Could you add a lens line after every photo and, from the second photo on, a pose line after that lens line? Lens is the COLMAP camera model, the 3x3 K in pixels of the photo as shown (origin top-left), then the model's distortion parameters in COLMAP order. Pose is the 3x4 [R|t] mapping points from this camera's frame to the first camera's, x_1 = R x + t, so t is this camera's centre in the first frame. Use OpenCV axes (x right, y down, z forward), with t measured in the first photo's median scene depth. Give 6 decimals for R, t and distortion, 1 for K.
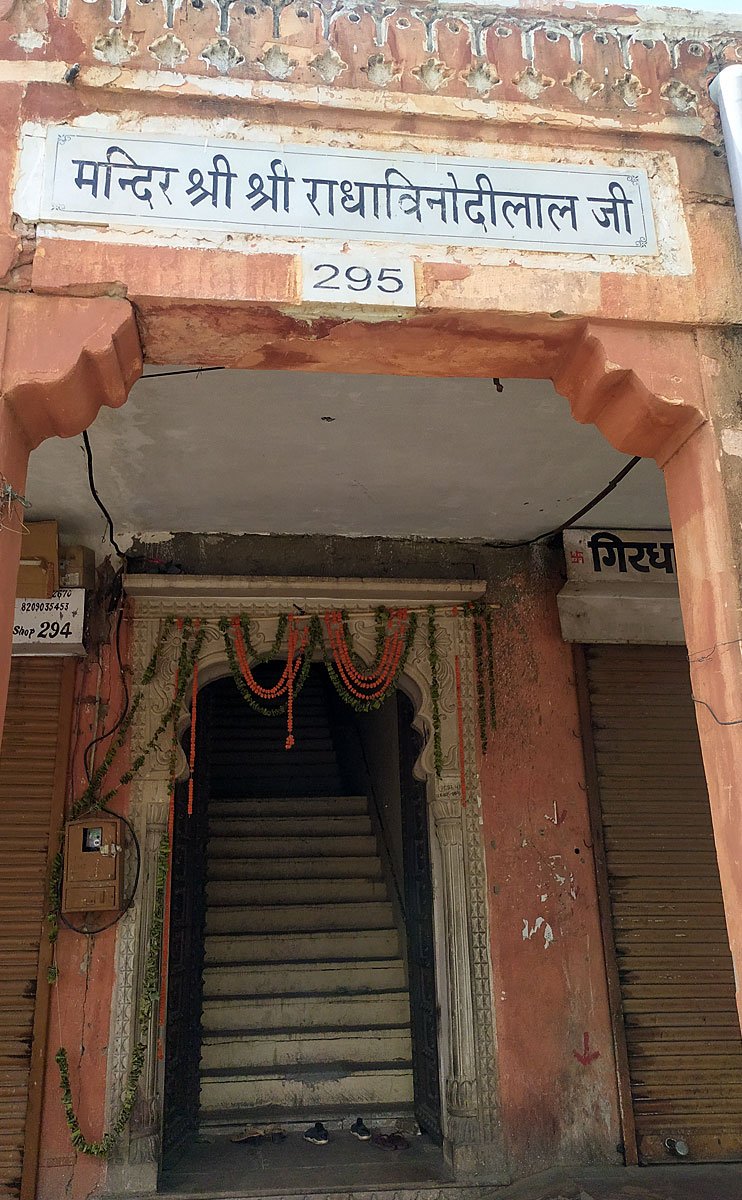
lens RADIAL K [[966.6, 0, 335.4], [0, 966.6, 598.7], [0, 0, 1]] dist [0.043663, -0.002294]
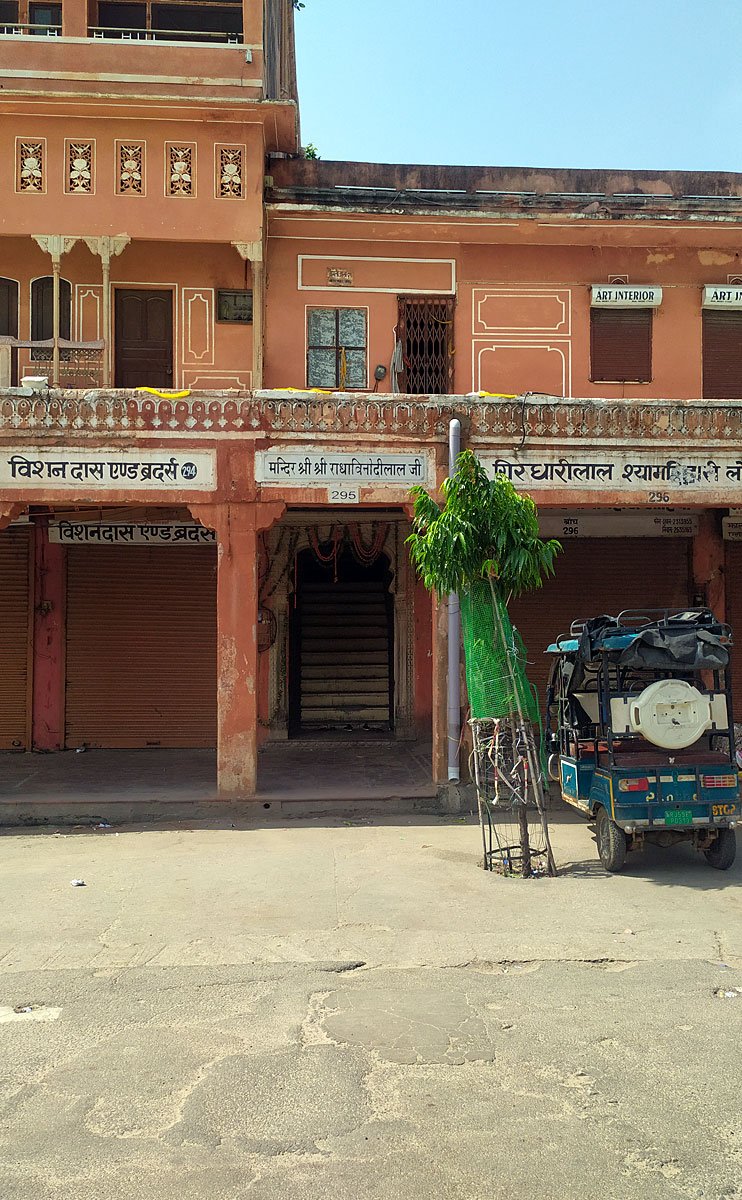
lens RADIAL K [[966.6, 0, 335.4], [0, 966.6, 598.7], [0, 0, 1]] dist [0.043663, -0.002294]
pose [[0.997065, 0.013280, -0.075403, 0.260827], [0.008537, 0.959418, 0.281859, -0.930977], [0.076086, -0.281675, 0.956488, -2.538930]]
